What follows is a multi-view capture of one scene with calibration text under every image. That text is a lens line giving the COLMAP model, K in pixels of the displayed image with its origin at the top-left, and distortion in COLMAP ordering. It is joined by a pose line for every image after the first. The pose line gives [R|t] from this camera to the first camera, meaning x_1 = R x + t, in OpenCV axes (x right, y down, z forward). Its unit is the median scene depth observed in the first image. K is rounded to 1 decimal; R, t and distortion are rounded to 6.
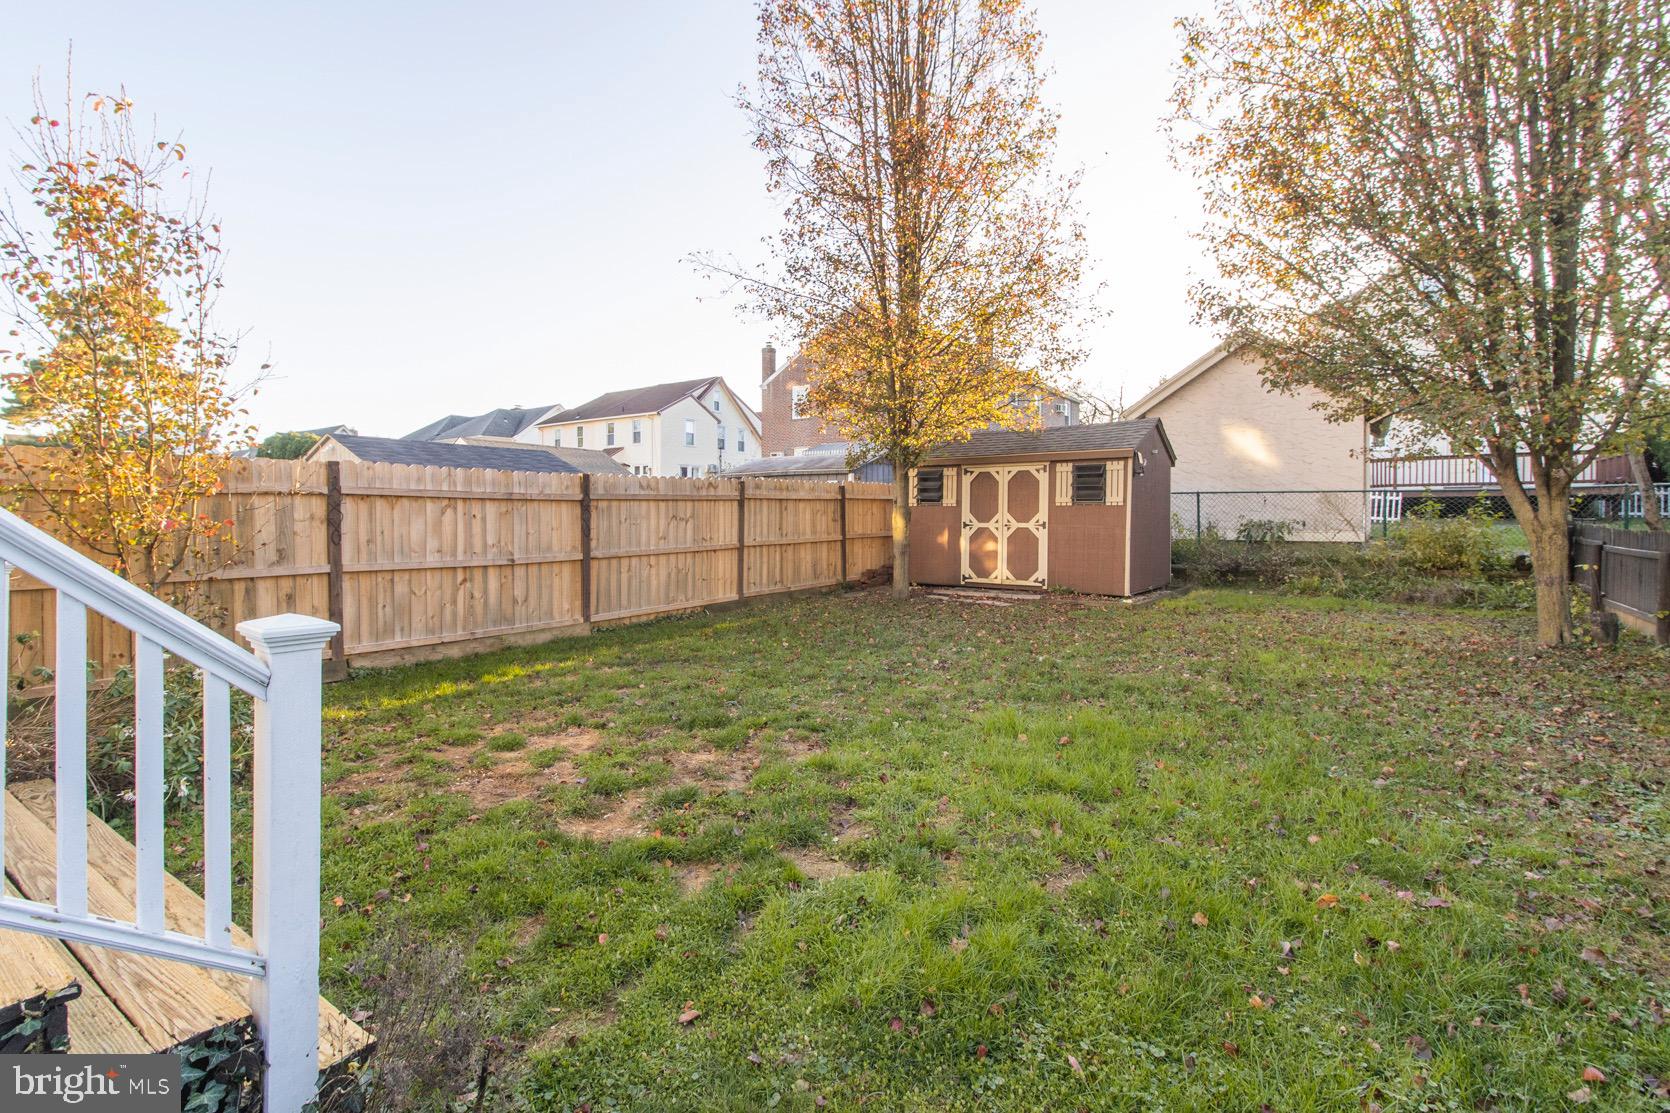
lens RADIAL K [[773.8, 0, 835.1], [0, 773.8, 546.0], [0, 0, 1]] dist [0.006044, 0.000352]
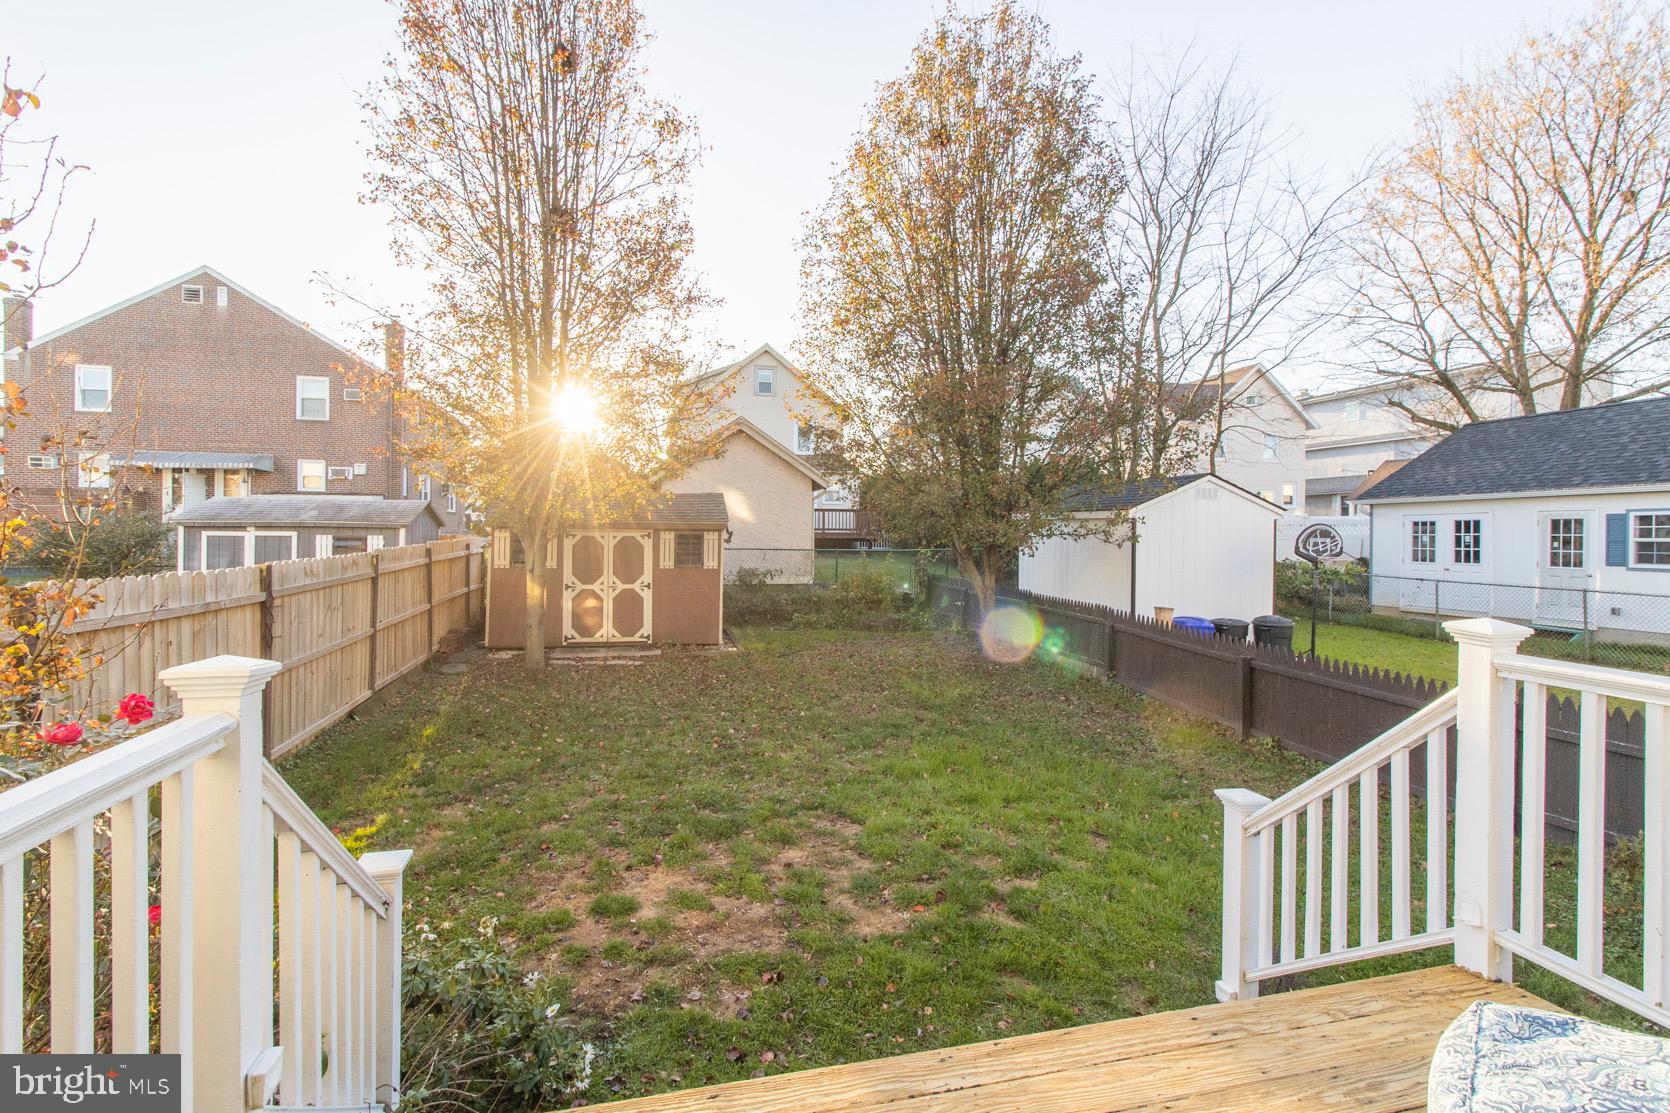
lens RADIAL K [[773.8, 0, 836.2], [0, 773.8, 549.8], [0, 0, 1]] dist [0.006044, 0.000352]
pose [[0.648821, -0.011168, 0.760859, -0.398543], [0.017228, 0.999852, -0.000015, -0.073890], [-0.760746, 0.013118, 0.648917, 0.070818]]
